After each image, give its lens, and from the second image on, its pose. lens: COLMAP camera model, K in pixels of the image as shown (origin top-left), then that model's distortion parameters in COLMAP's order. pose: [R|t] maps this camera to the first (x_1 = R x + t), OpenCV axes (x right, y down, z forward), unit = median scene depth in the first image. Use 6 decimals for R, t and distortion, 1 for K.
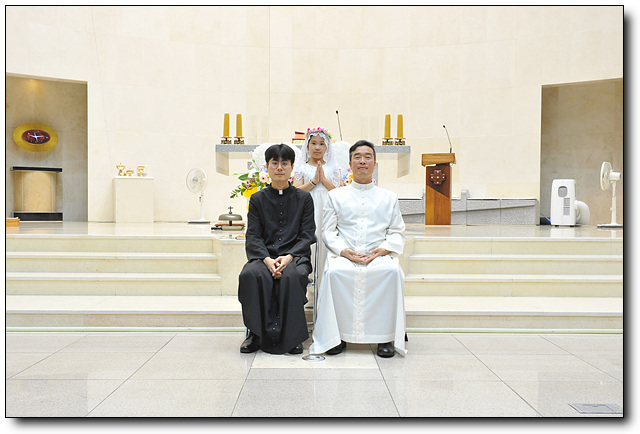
lens RADIAL K [[645.5, 0, 320.0], [0, 645.5, 217.0], [0, 0, 1]] dist [0.069544, -0.007342]
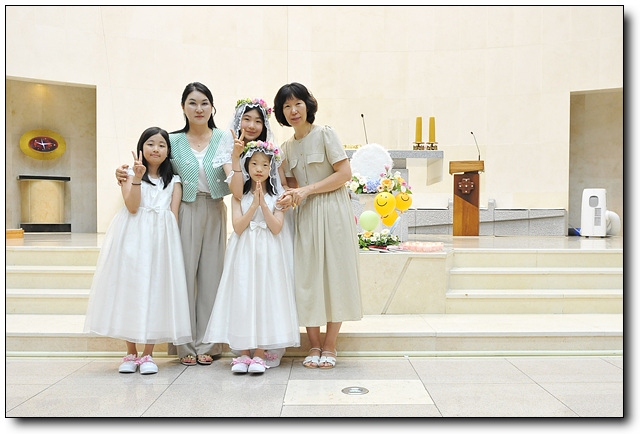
lens RADIAL K [[546.6, 0, 318.1], [0, 546.6, 236.9], [0, 0, 1]] dist [-0.006067, -0.010210]
pose [[0.999763, -0.001511, 0.021706, -0.052112], [0.001332, 0.999965, 0.008278, 0.006389], [-0.021717, -0.008247, 0.999730, 0.199232]]
